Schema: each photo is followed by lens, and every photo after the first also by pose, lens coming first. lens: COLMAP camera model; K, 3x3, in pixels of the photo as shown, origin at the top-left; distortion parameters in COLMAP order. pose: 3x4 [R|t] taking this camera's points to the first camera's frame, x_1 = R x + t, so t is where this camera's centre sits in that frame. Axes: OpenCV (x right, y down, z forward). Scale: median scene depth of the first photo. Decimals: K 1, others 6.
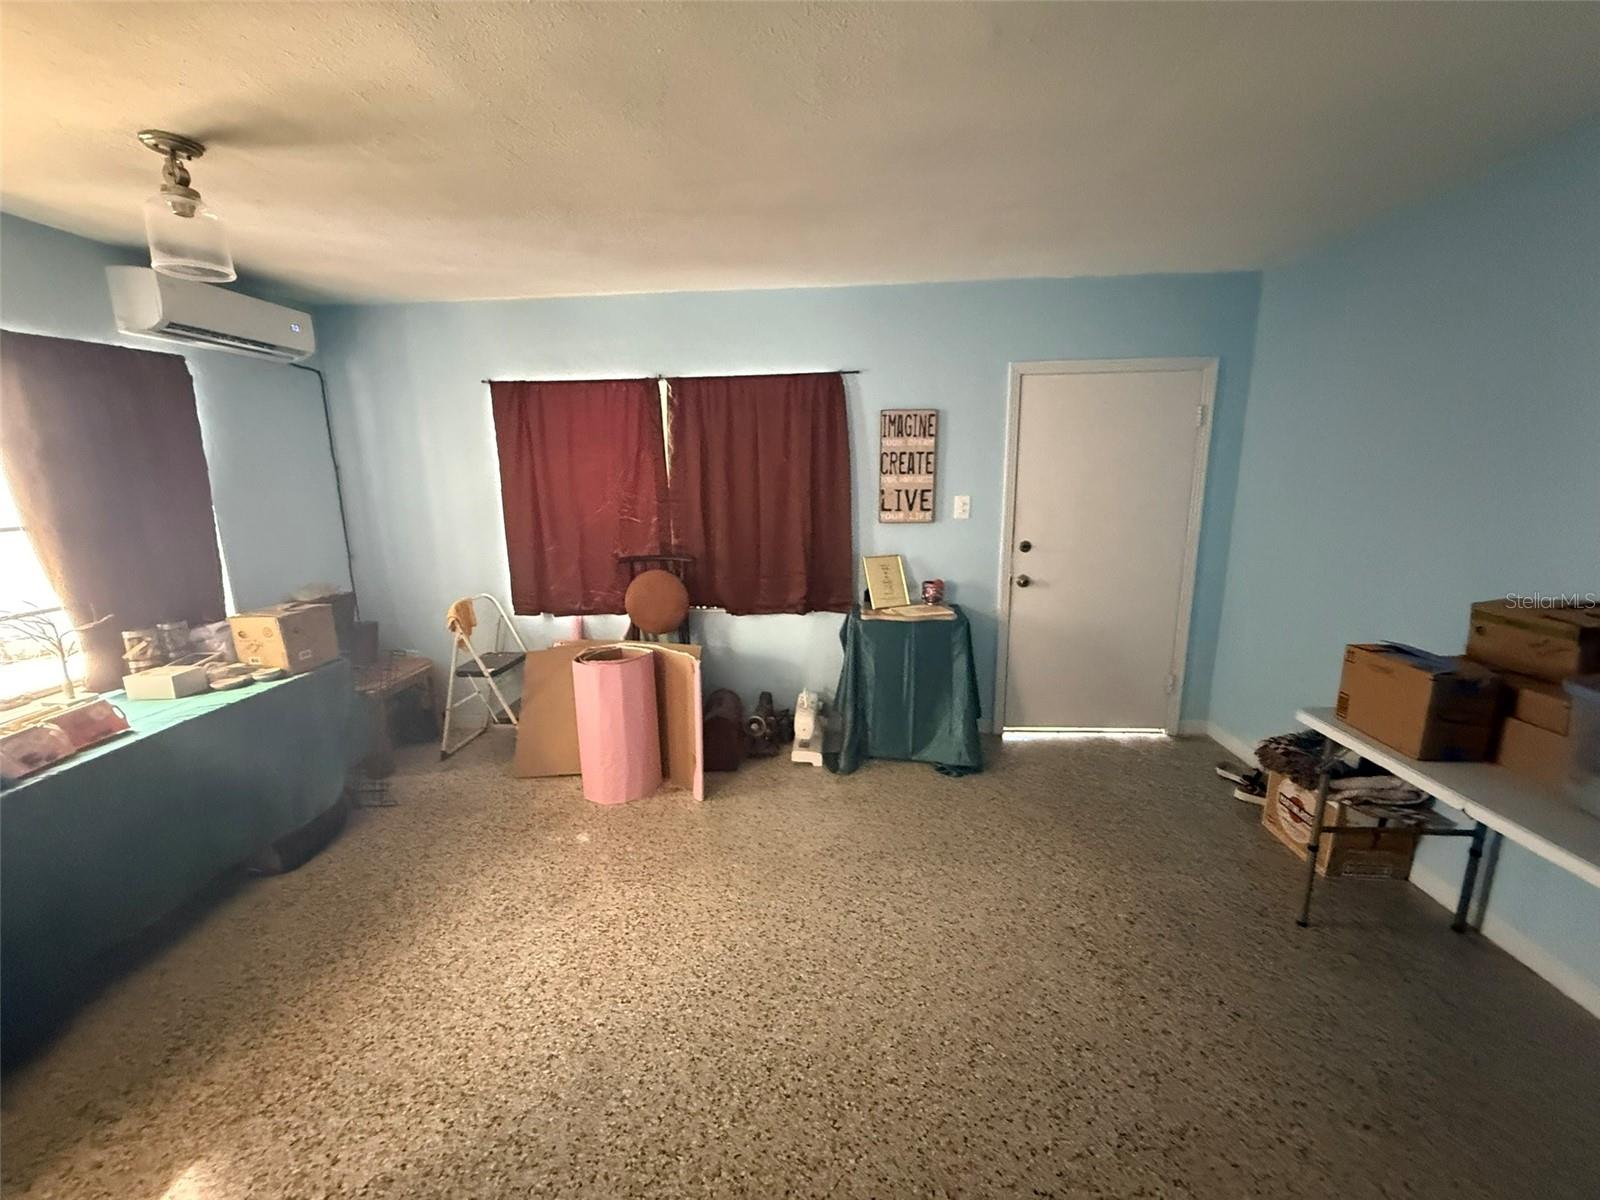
lens RADIAL K [[637.2, 0, 800.0], [0, 637.2, 600.0], [0, 0, 1]] dist [0.000430, 0.000070]
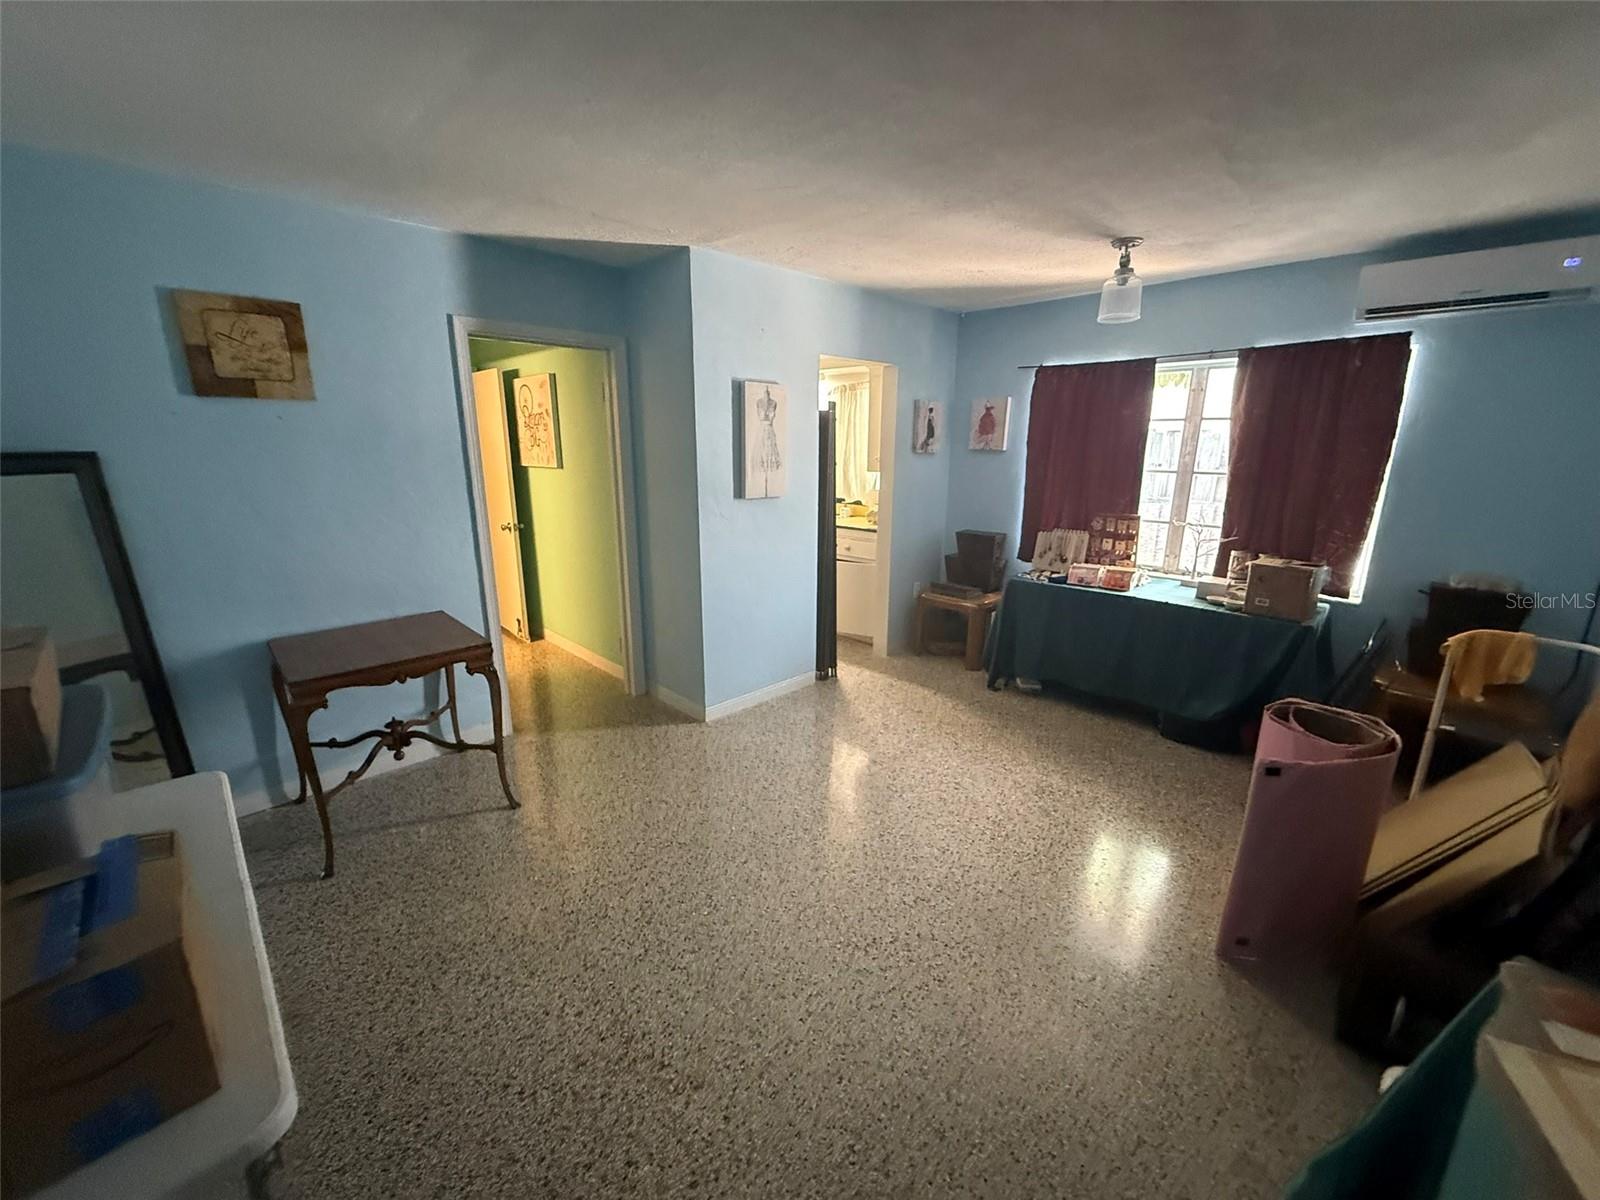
lens RADIAL K [[637.2, 0, 800.0], [0, 637.2, 600.0], [0, 0, 1]] dist [0.000430, 0.000070]
pose [[-0.663107, 0.202285, -0.720674, 0.788669], [-0.141760, 0.911430, 0.386264, -0.316808], [0.734979, 0.358297, -0.575699, 1.348580]]
